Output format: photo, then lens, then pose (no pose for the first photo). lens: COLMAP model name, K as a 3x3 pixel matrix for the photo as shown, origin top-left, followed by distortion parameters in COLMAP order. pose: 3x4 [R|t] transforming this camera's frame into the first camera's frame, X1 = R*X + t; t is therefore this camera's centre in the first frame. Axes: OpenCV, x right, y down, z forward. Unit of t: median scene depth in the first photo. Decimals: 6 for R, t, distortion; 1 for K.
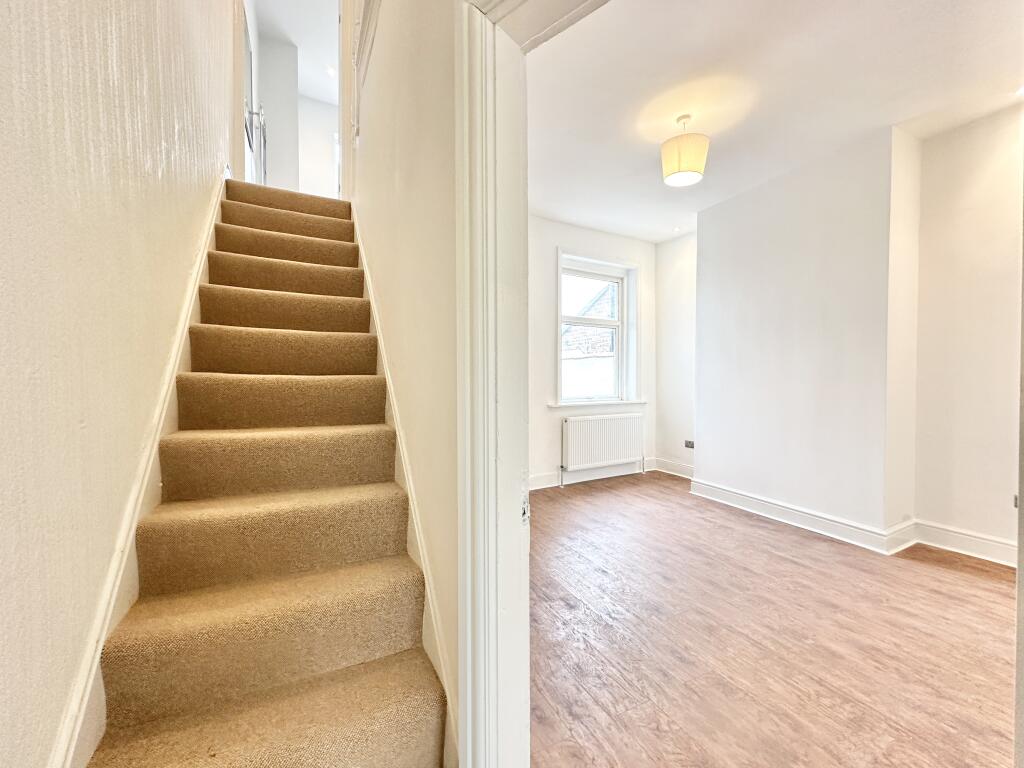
lens RADIAL K [[410.5, 0, 516.2], [0, 410.5, 384.4], [0, 0, 1]] dist [-0.001360, 0.000084]
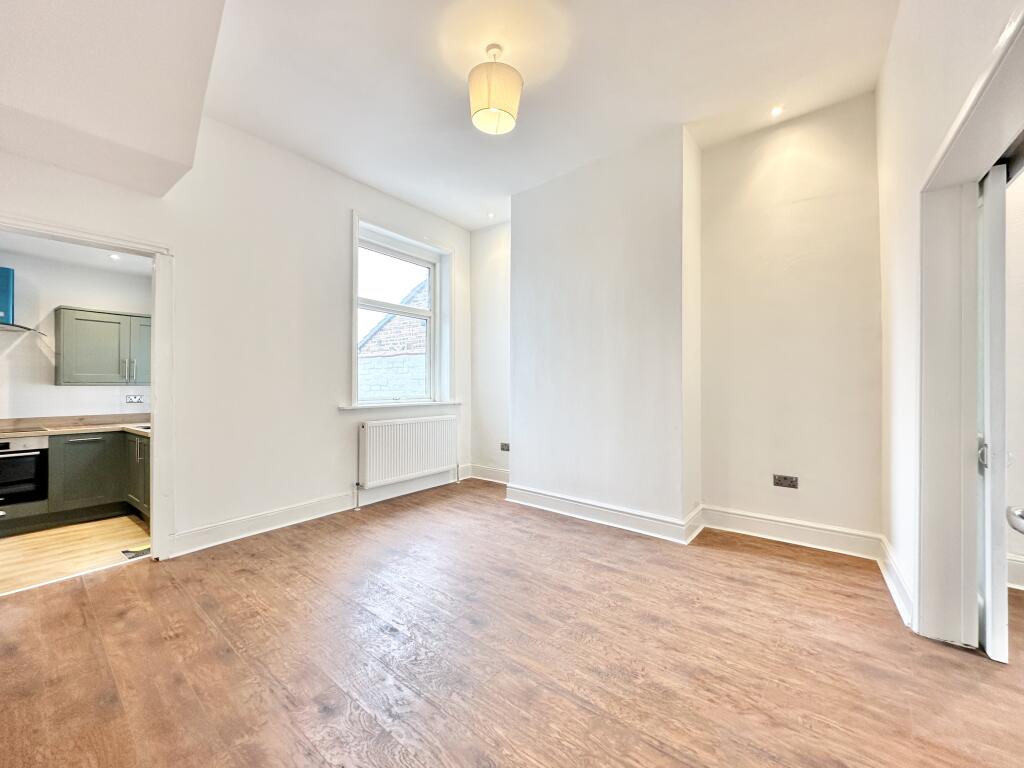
lens RADIAL K [[412.8, 0, 509.2], [0, 412.8, 385.6], [0, 0, 1]] dist [0.001042, 0.000096]
pose [[0.919170, 0.001639, 0.393857, 0.089475], [0.006038, 0.999815, -0.018252, 0.034651], [-0.393814, 0.019155, 0.918991, 0.193393]]
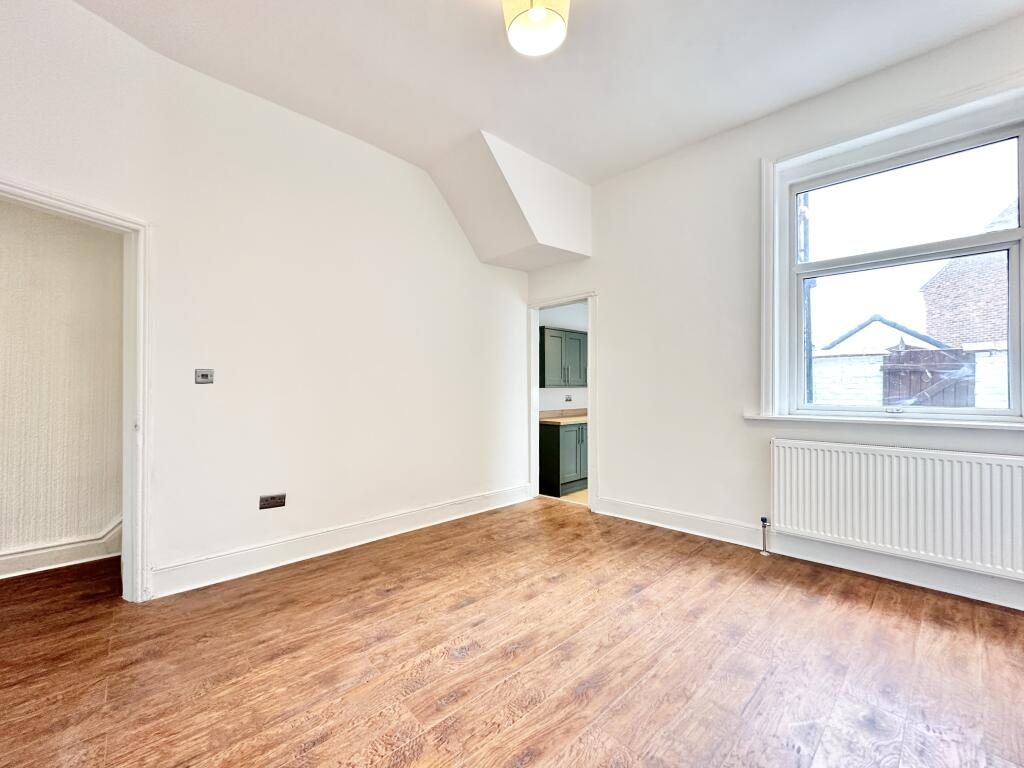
lens RADIAL K [[410.5, 0, 516.2], [0, 410.5, 384.4], [0, 0, 1]] dist [-0.001360, 0.000084]
pose [[0.298424, -0.005299, -0.954419, 0.783862], [-0.014422, 0.999845, -0.010060, 0.019487], [0.954325, 0.016767, 0.298301, 0.645309]]
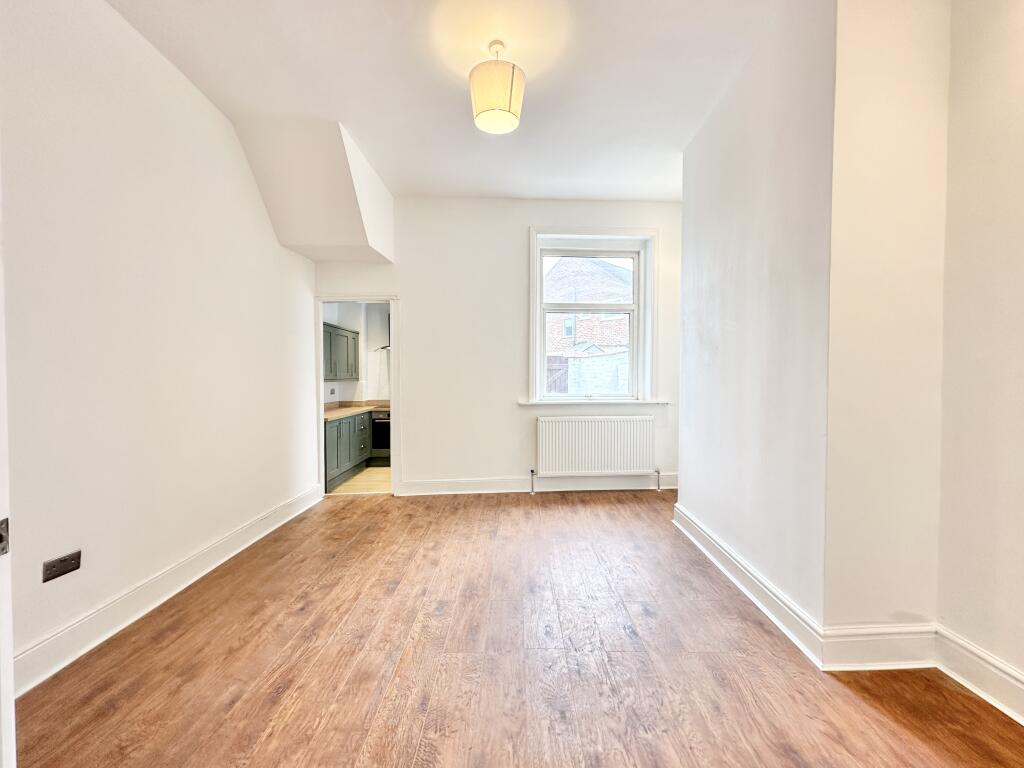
lens RADIAL K [[410.5, 0, 516.2], [0, 410.5, 384.4], [0, 0, 1]] dist [-0.001360, 0.000084]
pose [[0.899544, 0.007372, -0.436768, 0.642166], [-0.005326, 0.999968, 0.005909, 0.006655], [0.436797, -0.002989, 0.899555, 0.238346]]
